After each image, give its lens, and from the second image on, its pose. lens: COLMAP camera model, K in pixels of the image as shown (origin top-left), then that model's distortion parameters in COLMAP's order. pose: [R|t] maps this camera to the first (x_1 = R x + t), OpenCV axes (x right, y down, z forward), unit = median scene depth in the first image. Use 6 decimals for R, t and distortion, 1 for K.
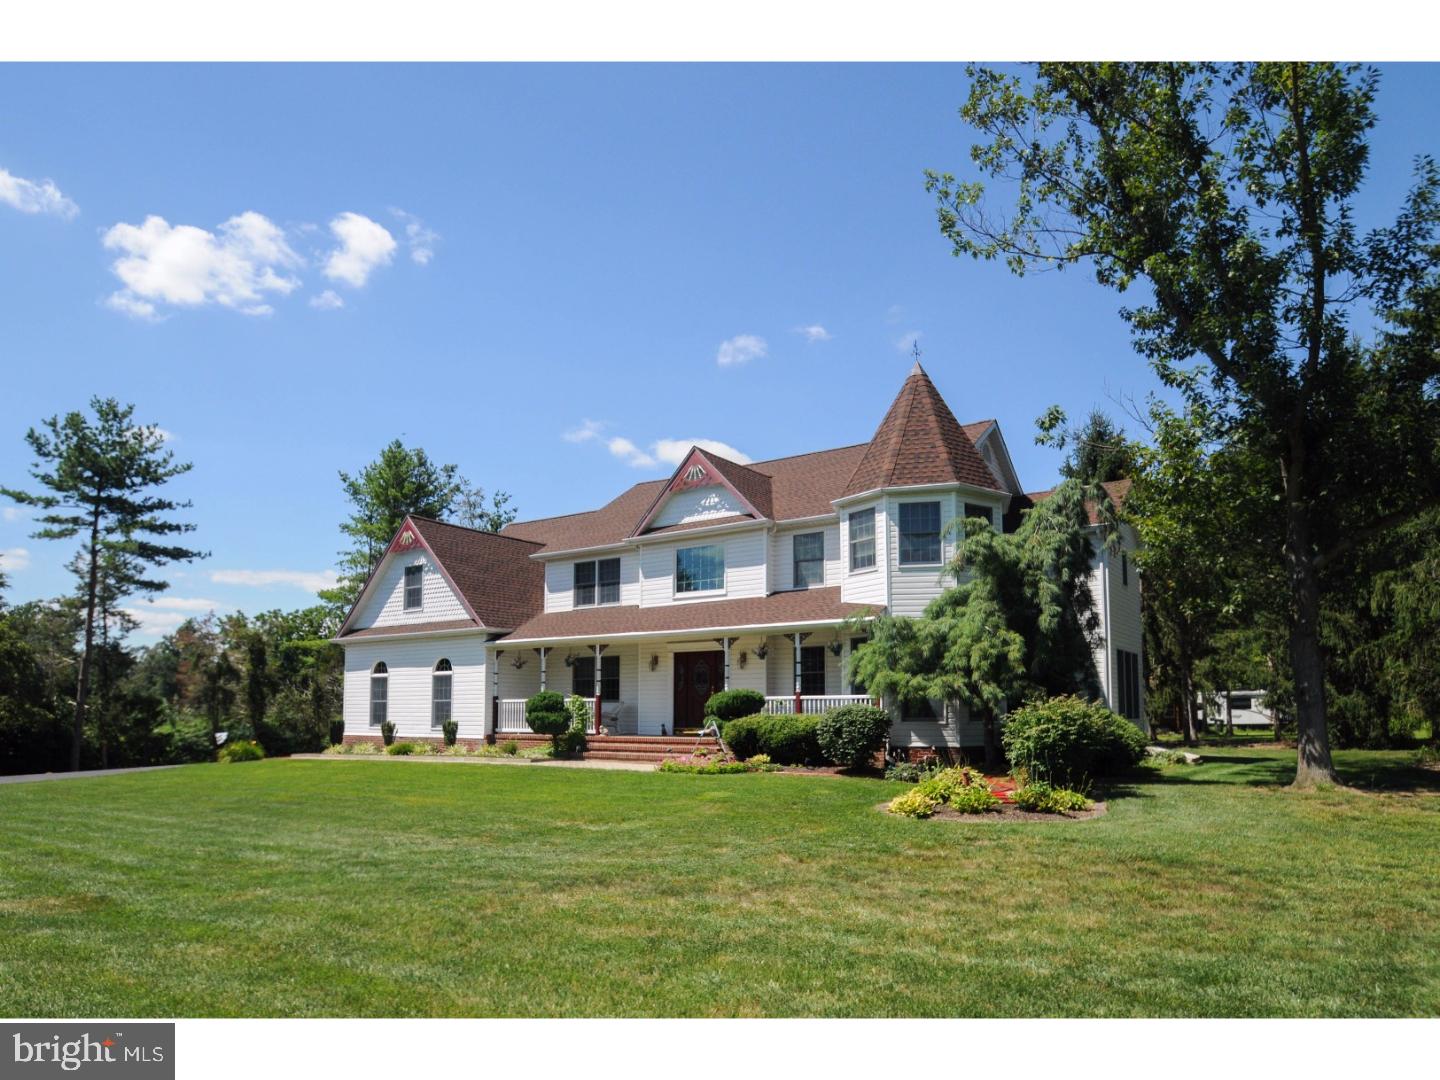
lens RADIAL K [[899.8, 0, 722.2], [0, 899.8, 631.8], [0, 0, 1]] dist [0.050775, 0.000127]
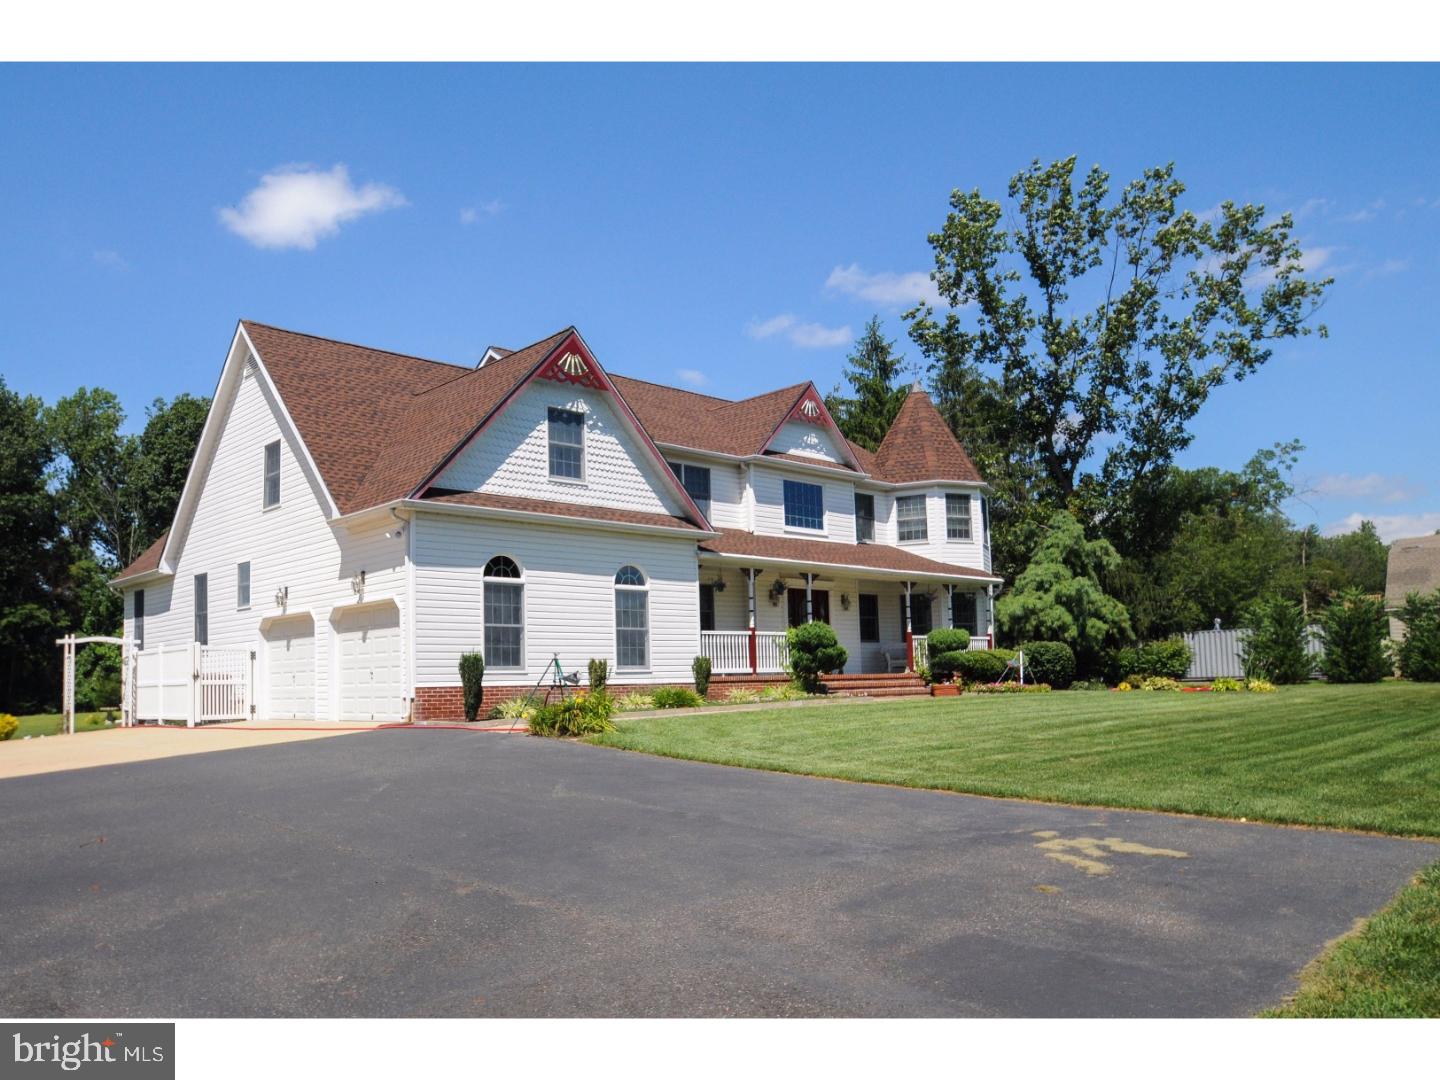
lens RADIAL K [[1111.3, 0, 720.0], [0, 1111.3, 540.0], [0, 0, 1]] dist [0.113791, 0.000534]
pose [[0.182647, 0.125576, 0.975126, -1.195126], [-0.055503, 0.991545, -0.117294, 0.112545], [-0.981611, -0.032699, 0.188072, 0.847478]]
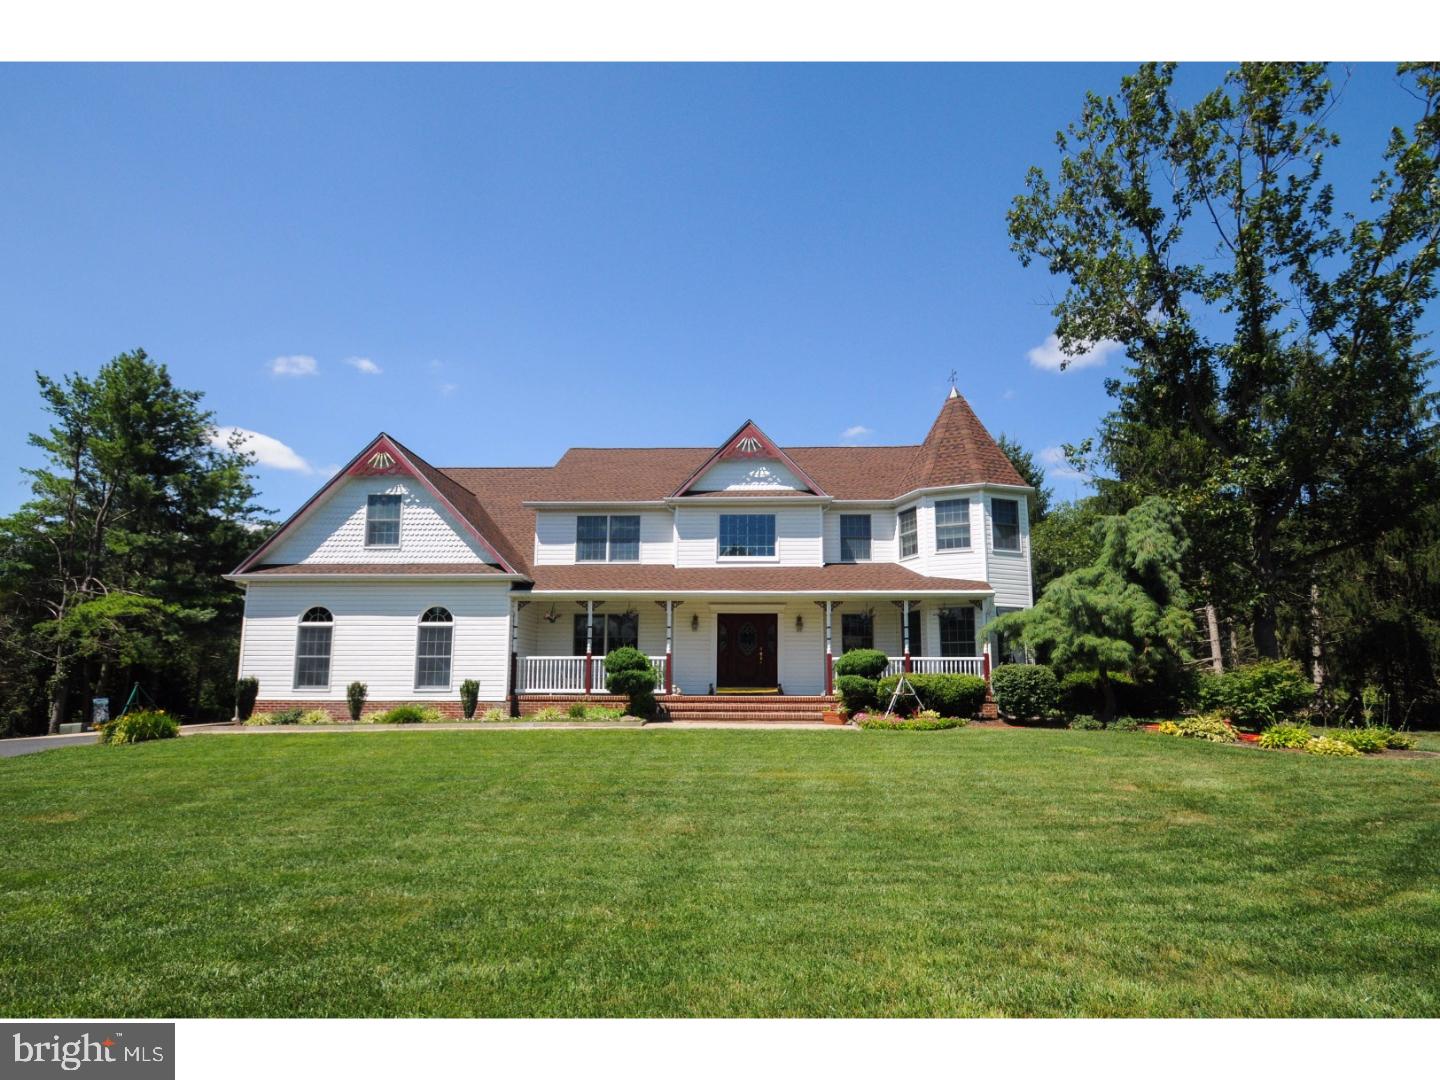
lens RADIAL K [[663.2, 0, 717.3], [0, 663.2, 590.0], [0, 0, 1]] dist [0.013914, -0.000161]
pose [[0.840374, 0.069128, 0.537581, -0.460388], [-0.050967, 0.997517, -0.048598, 0.033133], [-0.539606, 0.013442, 0.841811, 0.359821]]
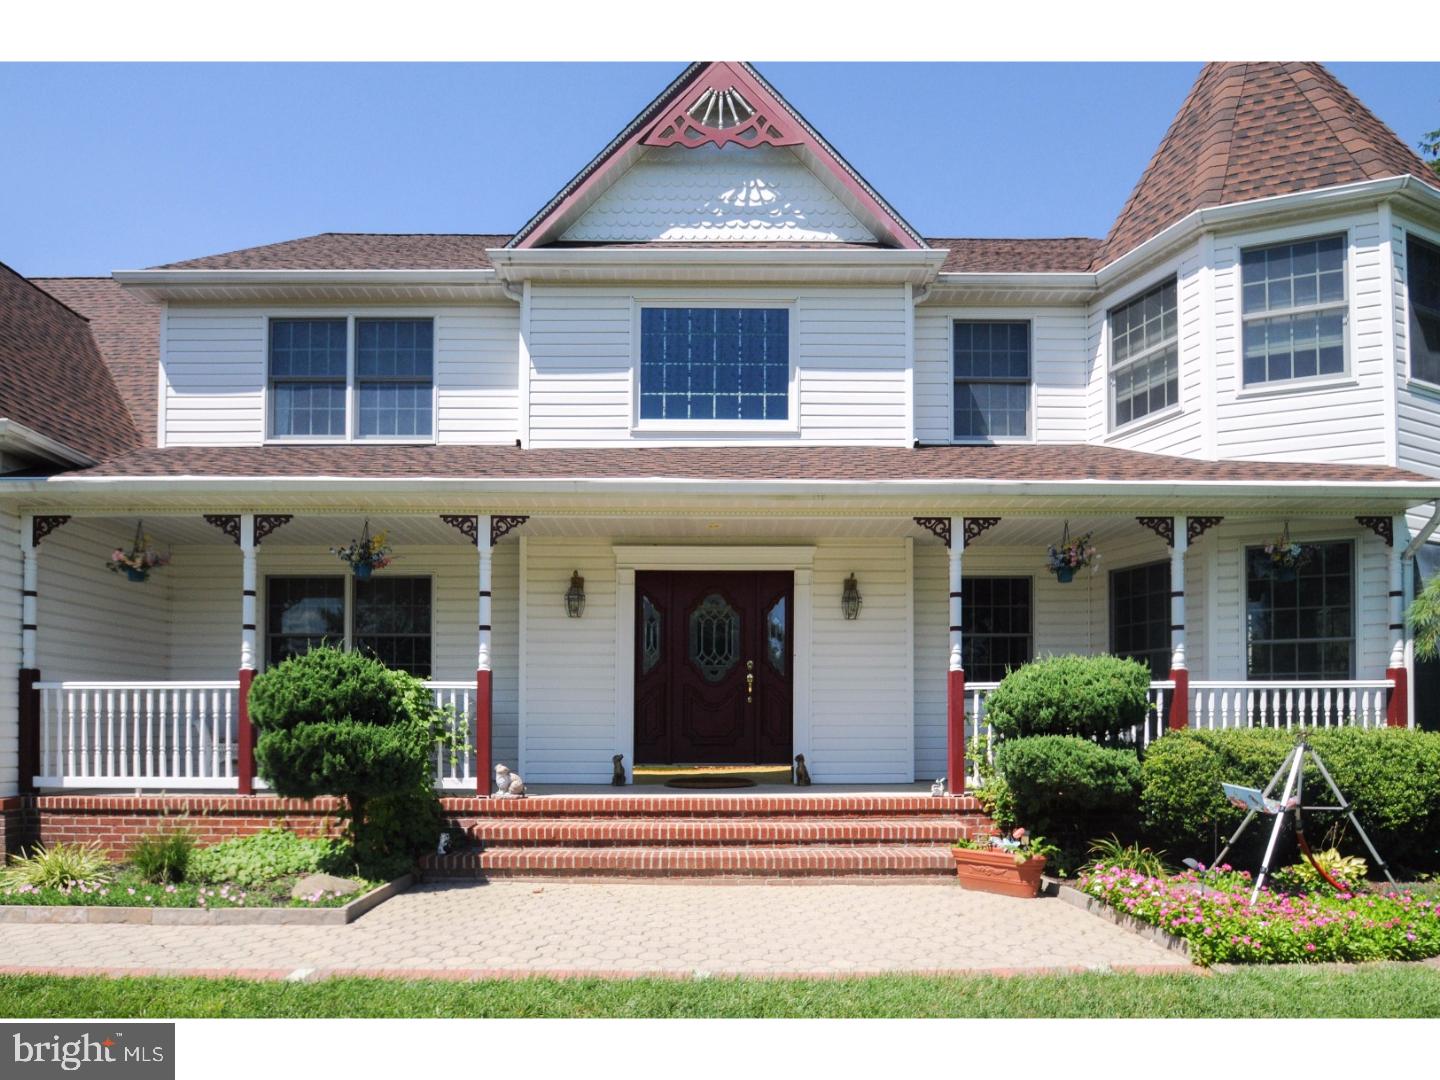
lens RADIAL K [[837.0, 0, 689.6], [0, 837.0, 703.5], [0, 0, 1]] dist [-0.017094, -0.001606]
pose [[0.822095, 0.009156, 0.569276, -0.238111], [-0.050318, 0.997127, 0.056628, 0.058528], [-0.567122, -0.075198, 0.820194, 0.682469]]
